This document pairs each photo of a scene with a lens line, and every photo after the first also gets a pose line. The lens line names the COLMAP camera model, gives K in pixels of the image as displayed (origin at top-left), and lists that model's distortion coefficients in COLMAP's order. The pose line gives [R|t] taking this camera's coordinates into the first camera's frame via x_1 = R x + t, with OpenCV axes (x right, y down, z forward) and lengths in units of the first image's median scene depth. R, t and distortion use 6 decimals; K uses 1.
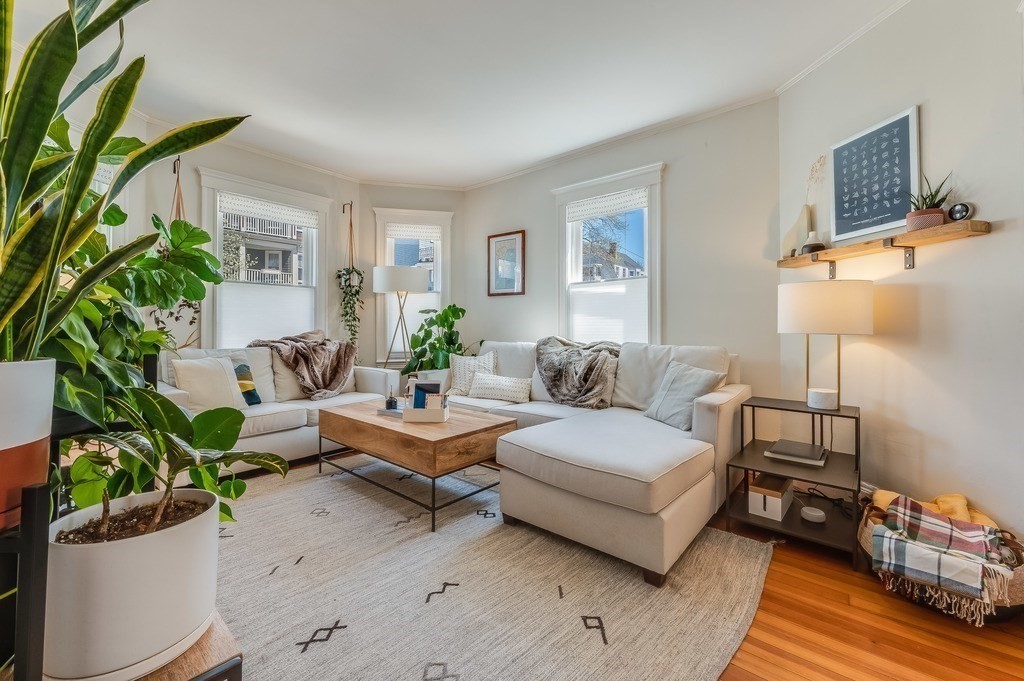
lens RADIAL K [[406.7, 0, 510.6], [0, 406.7, 325.6], [0, 0, 1]] dist [-0.002539, 0.000028]
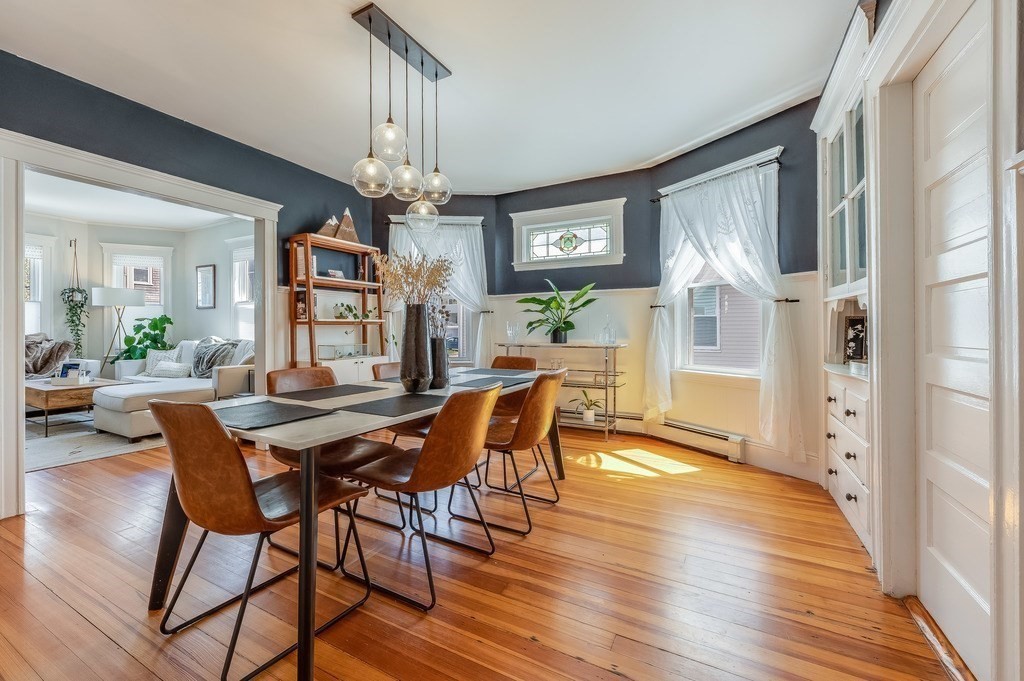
lens RADIAL K [[406.7, 0, 510.9], [0, 406.7, 330.5], [0, 0, 1]] dist [-0.002539, 0.000028]
pose [[0.978251, -0.002381, 0.207411, 0.765882], [0.001568, 0.999990, 0.004081, -0.000599], [-0.207419, -0.003667, 0.978245, -0.646750]]
